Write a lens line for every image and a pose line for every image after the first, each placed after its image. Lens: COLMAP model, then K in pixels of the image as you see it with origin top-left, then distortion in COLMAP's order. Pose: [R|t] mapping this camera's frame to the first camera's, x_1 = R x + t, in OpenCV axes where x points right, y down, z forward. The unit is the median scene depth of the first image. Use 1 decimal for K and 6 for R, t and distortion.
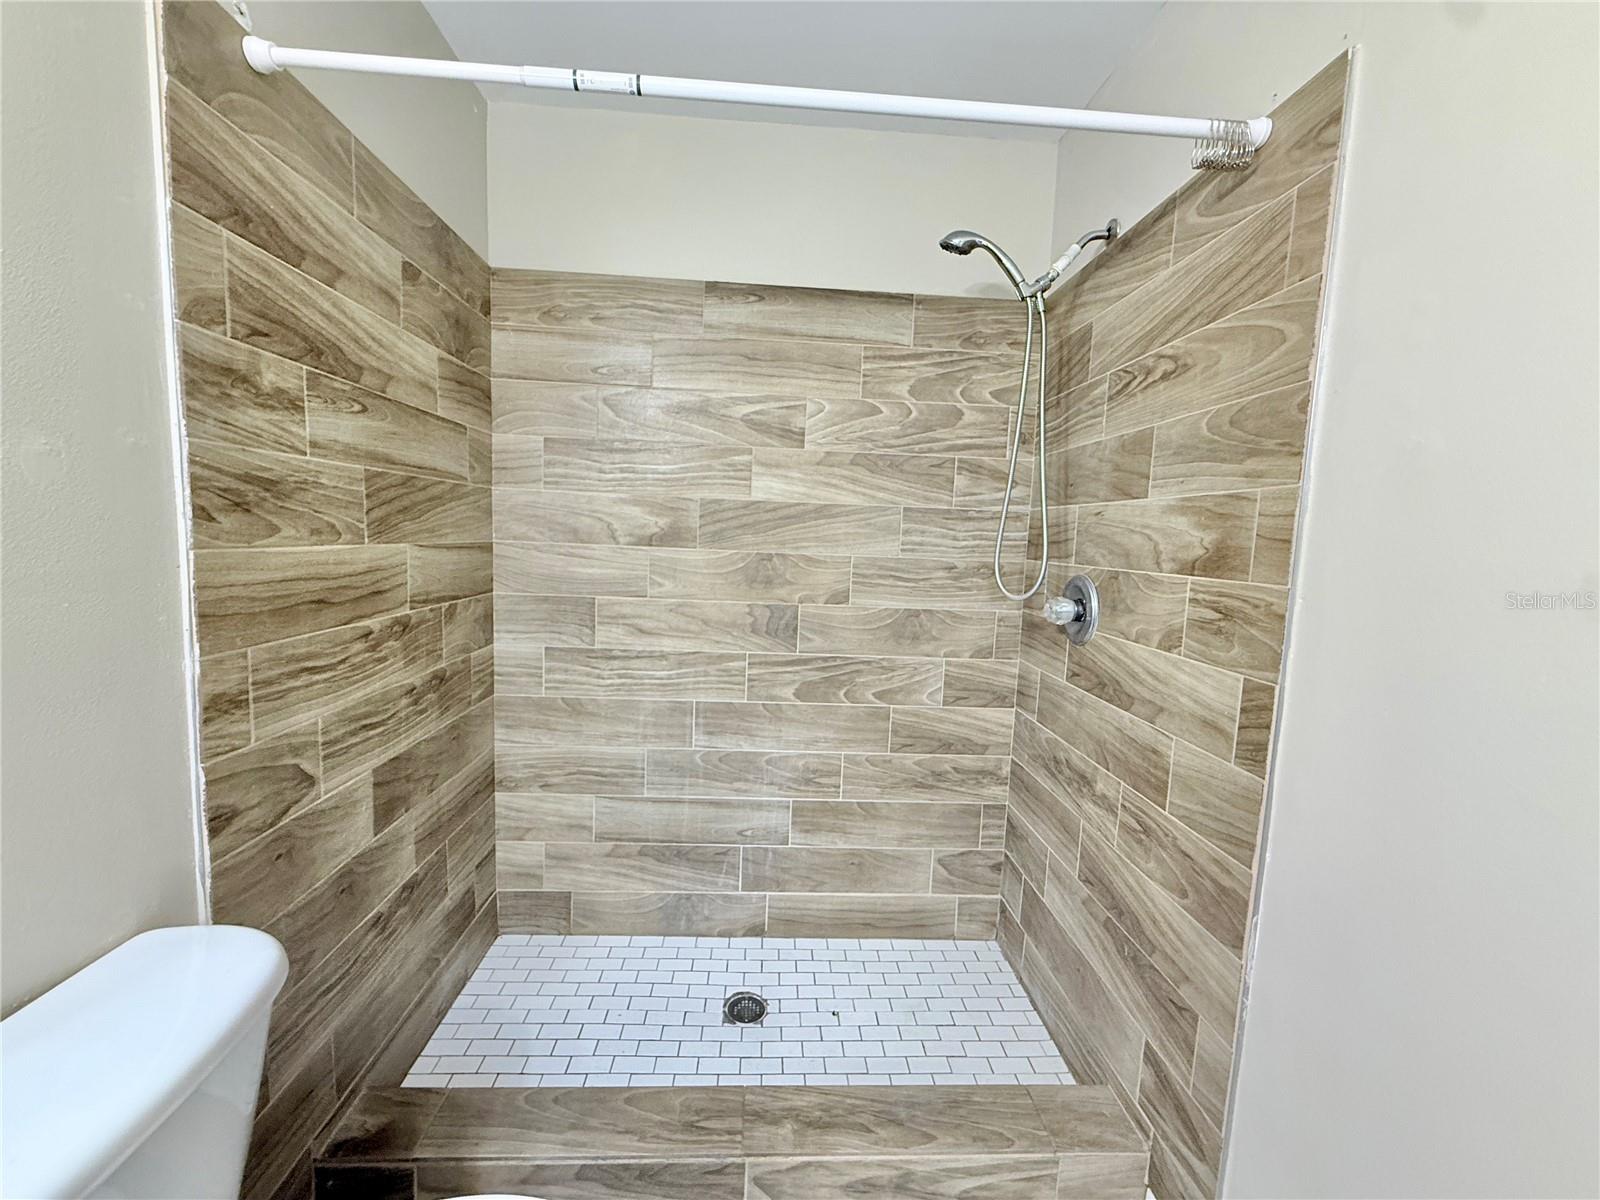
lens RADIAL K [[636.7, 0, 793.6], [0, 636.7, 600.1], [0, 0, 1]] dist [0.000541, -0.000094]
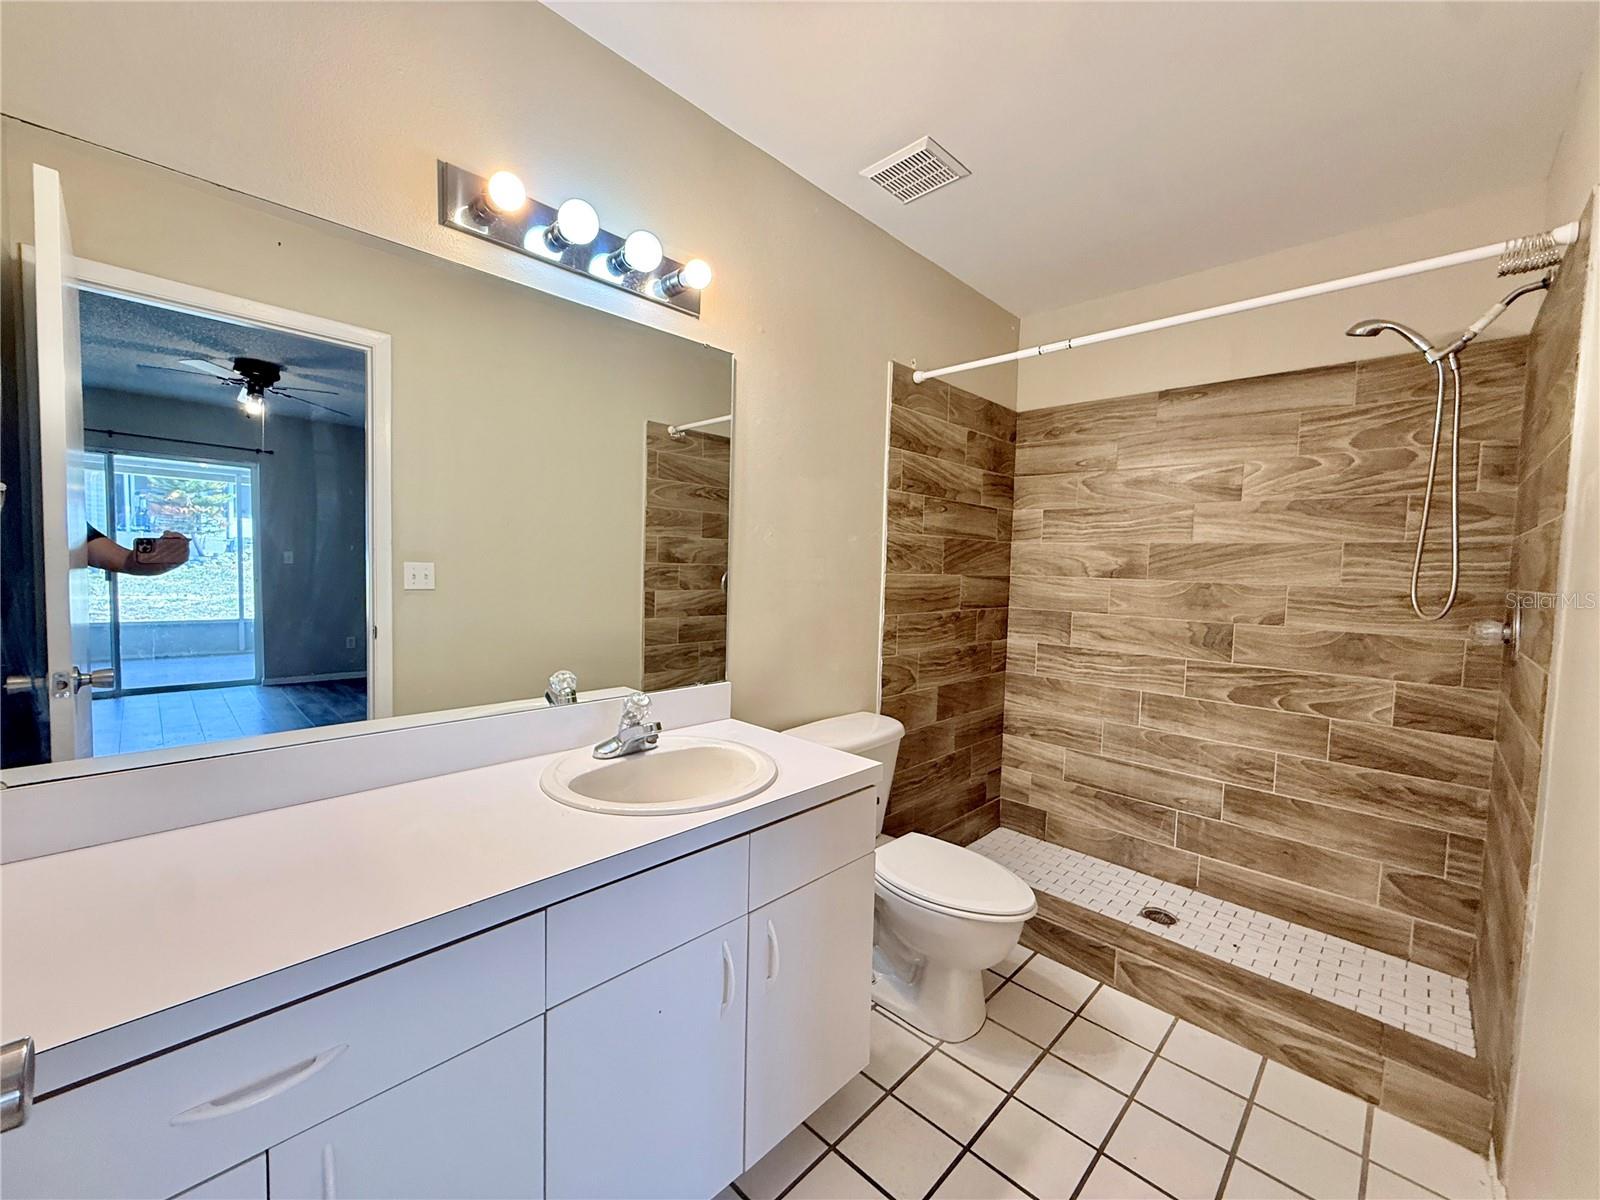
lens RADIAL K [[636.7, 0, 798.2], [0, 636.7, 599.7], [0, 0, 1]] dist [0.000541, -0.000094]
pose [[0.680052, 0.018653, -0.732926, 0.353697], [-0.074749, 0.996231, -0.044003, 0.081471], [0.729343, 0.084710, 0.678883, -0.495747]]
